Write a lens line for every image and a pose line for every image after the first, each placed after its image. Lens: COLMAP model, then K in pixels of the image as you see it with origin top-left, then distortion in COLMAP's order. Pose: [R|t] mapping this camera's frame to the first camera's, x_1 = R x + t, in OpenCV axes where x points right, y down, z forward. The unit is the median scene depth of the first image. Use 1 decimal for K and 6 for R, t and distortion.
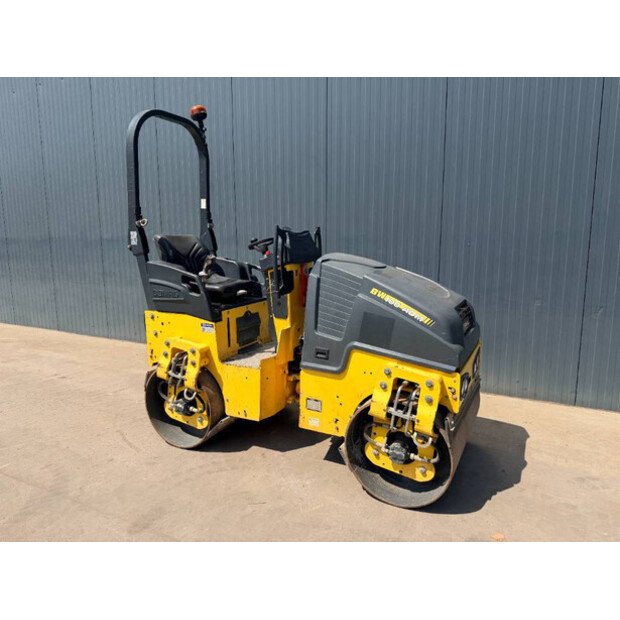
lens RADIAL K [[446.7, 0, 310.0], [0, 446.7, 310.0], [0, 0, 1]] dist [0.052226, -0.060589]
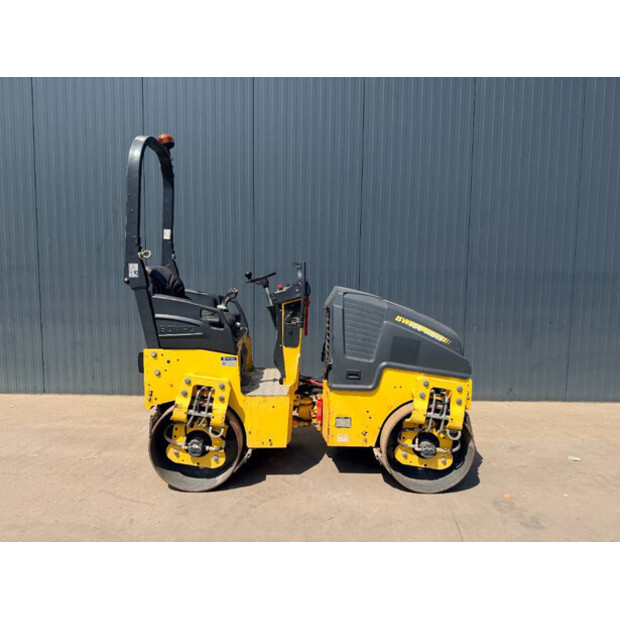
lens RADIAL K [[446.7, 0, 310.4], [0, 446.7, 312.0], [0, 0, 1]] dist [0.052226, -0.060589]
pose [[0.884458, -0.029420, 0.465691, -0.532441], [0.055105, 0.997612, -0.041634, -0.018906], [-0.463354, 0.062485, 0.883968, 0.031635]]
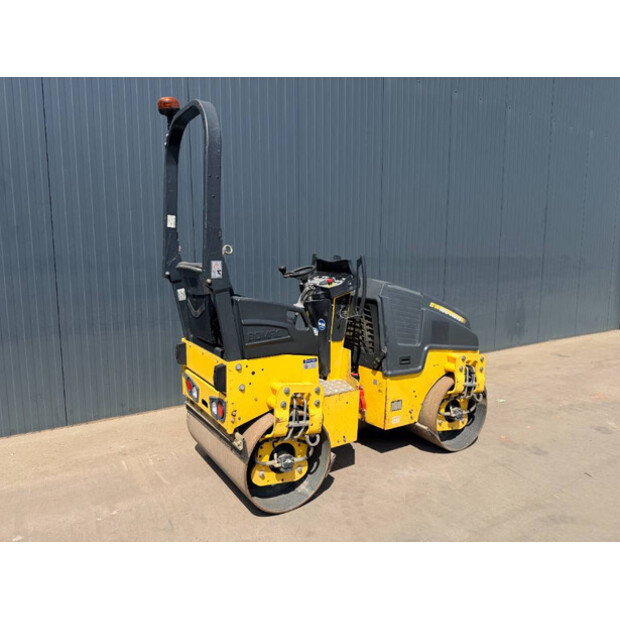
lens RADIAL K [[446.7, 0, 311.6], [0, 446.7, 310.5], [0, 0, 1]] dist [0.052226, -0.060589]
pose [[0.505603, -0.105140, 0.856336, -1.017551], [0.127466, 0.990758, 0.046385, -0.112912], [-0.853298, 0.085701, 0.514332, 0.515985]]
